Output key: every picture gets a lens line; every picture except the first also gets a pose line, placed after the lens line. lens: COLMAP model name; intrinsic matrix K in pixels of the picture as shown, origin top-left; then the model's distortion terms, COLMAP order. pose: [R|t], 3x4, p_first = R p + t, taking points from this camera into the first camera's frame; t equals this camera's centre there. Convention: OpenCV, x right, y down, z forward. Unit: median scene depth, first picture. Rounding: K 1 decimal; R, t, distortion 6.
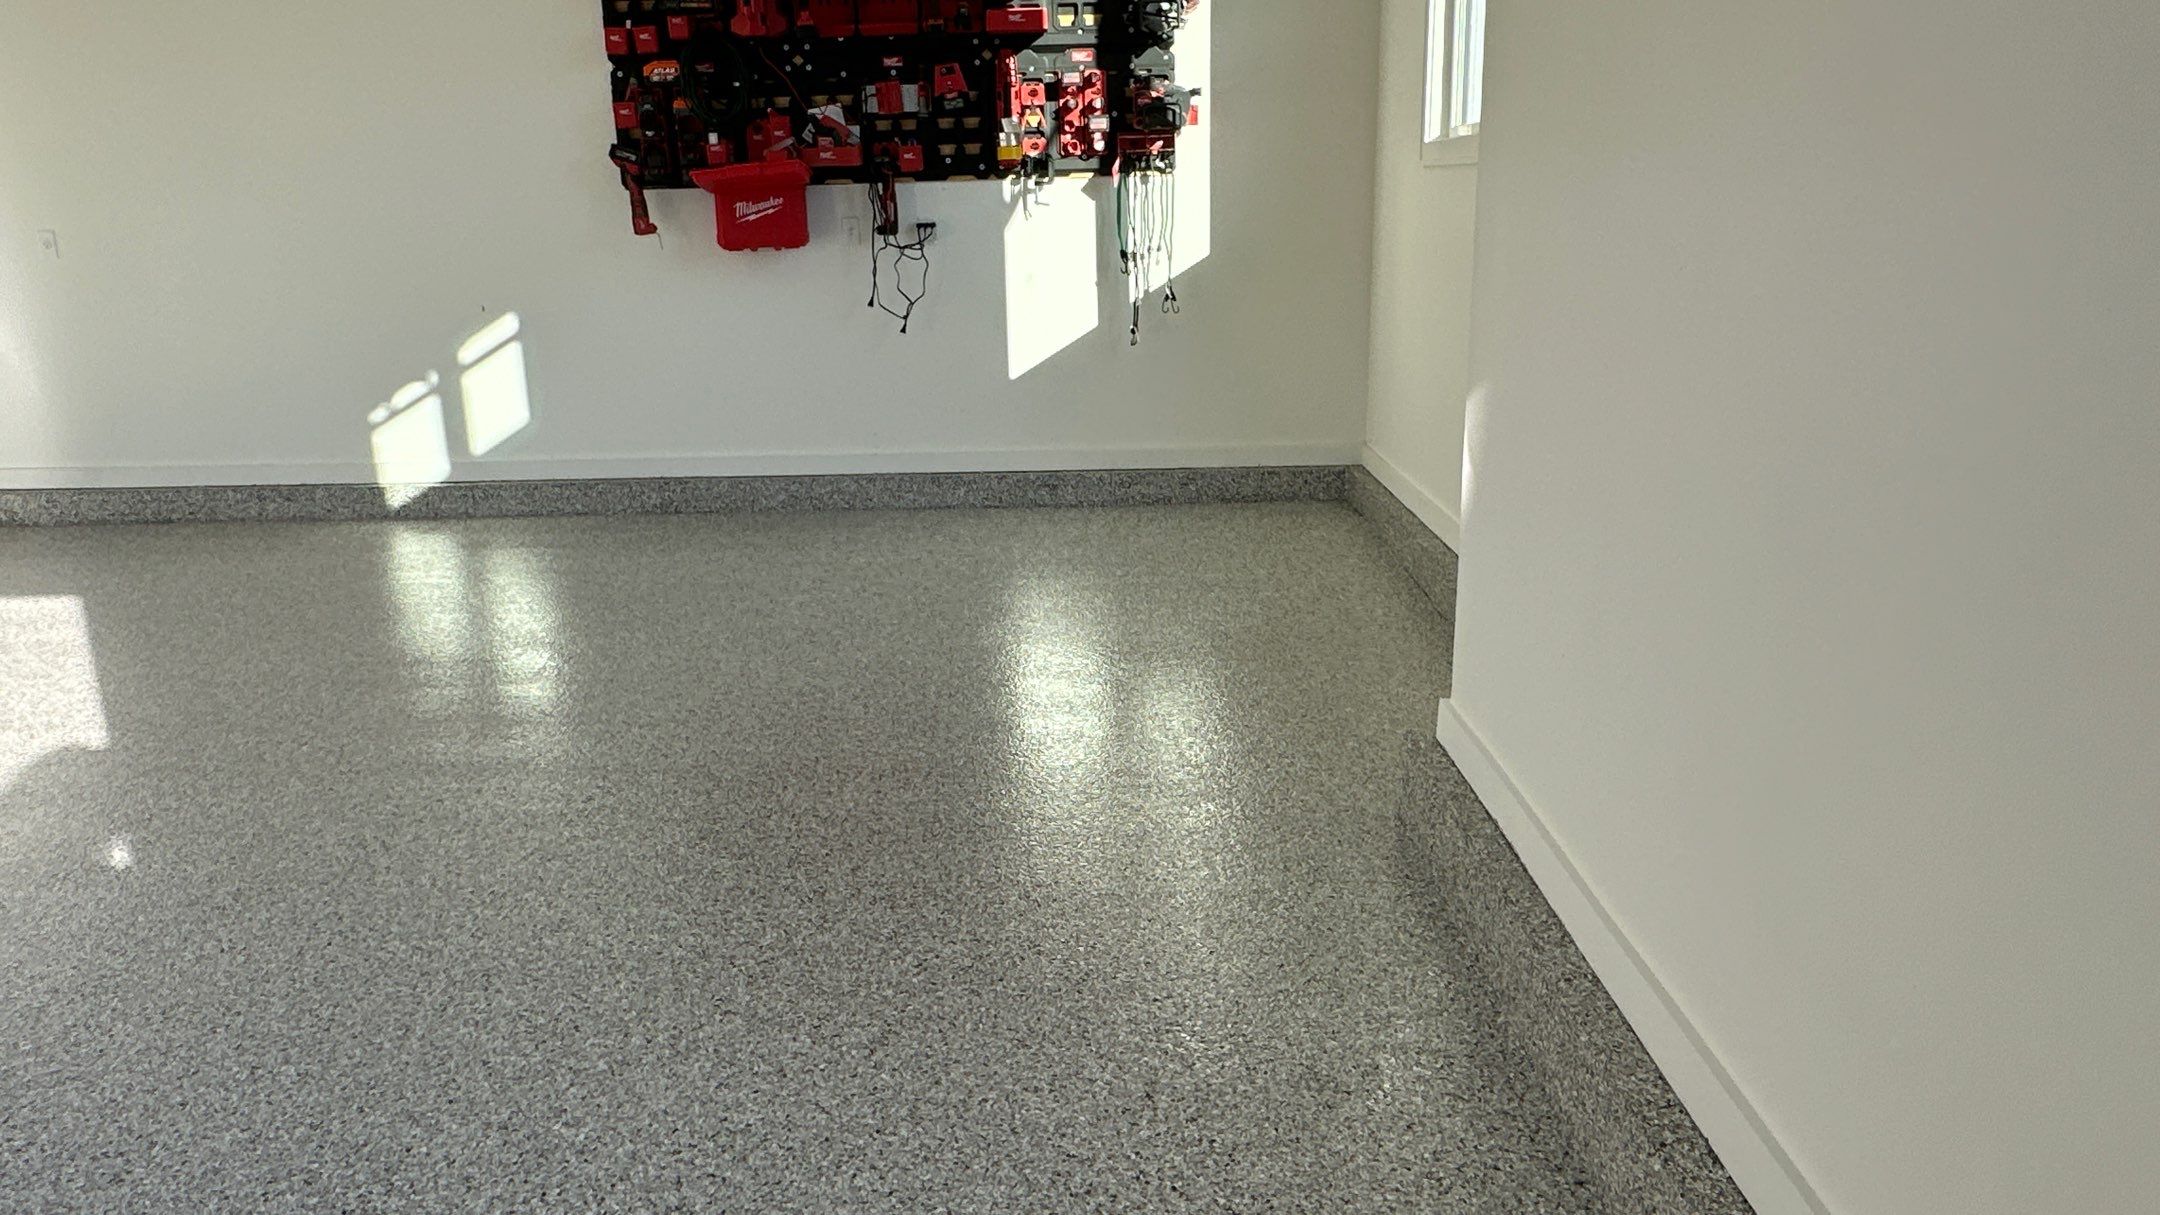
lens RADIAL K [[1512.8, 0, 1082.3], [0, 1512.8, 609.5], [0, 0, 1]] dist [-0.002603, -0.002314]
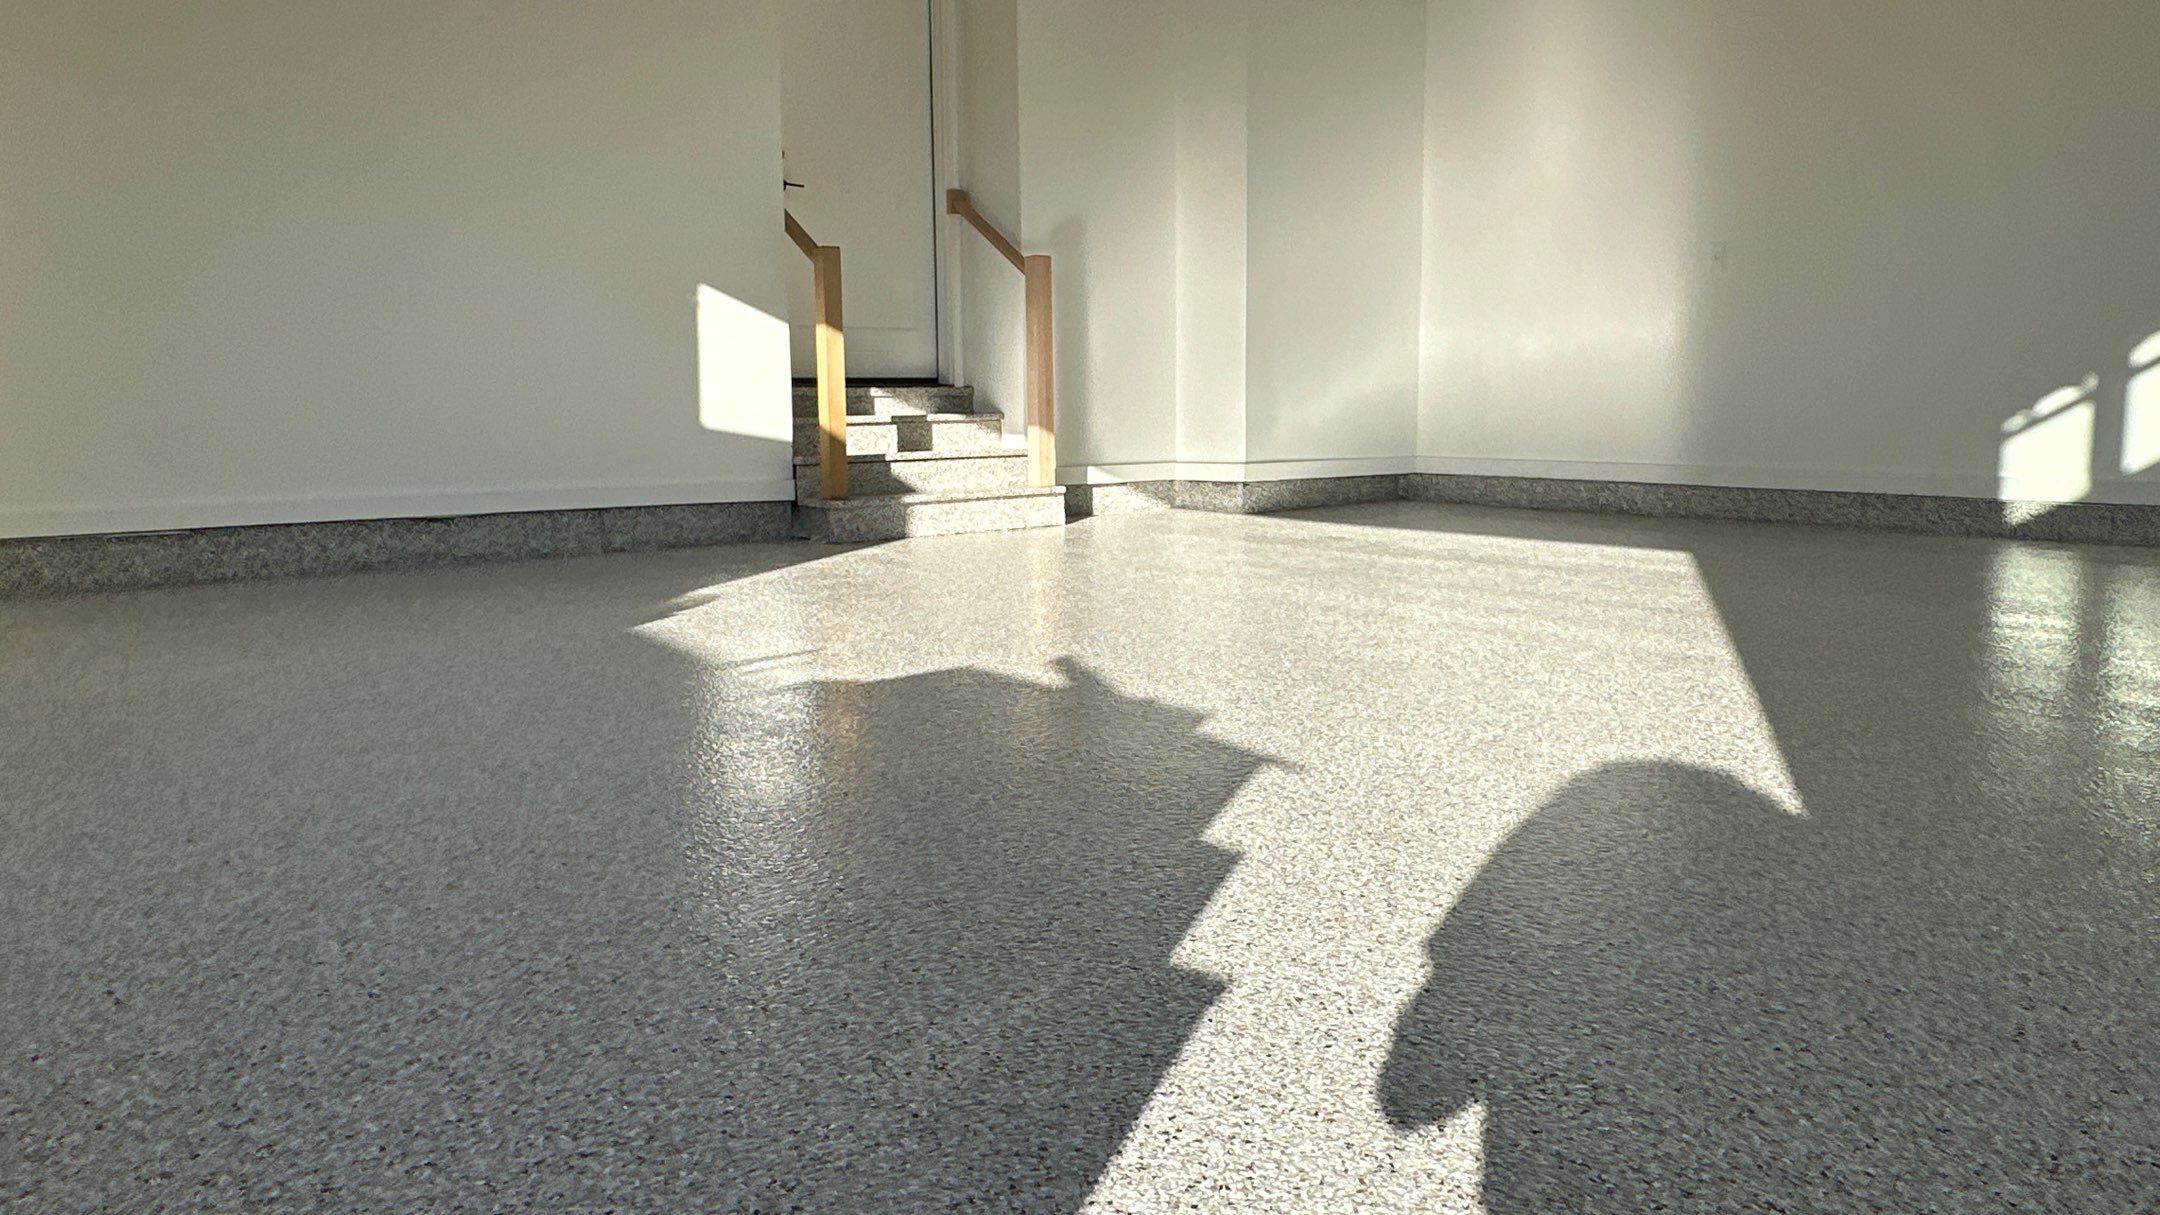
lens RADIAL K [[1512.8, 0, 1087.6], [0, 1512.8, 621.3], [0, 0, 1]] dist [-0.002603, -0.002314]
pose [[0.594678, 0.128030, -0.793704, -0.080333], [-0.215376, 0.976524, -0.003849, 0.140234], [0.774578, 0.173234, 0.608292, 0.053326]]
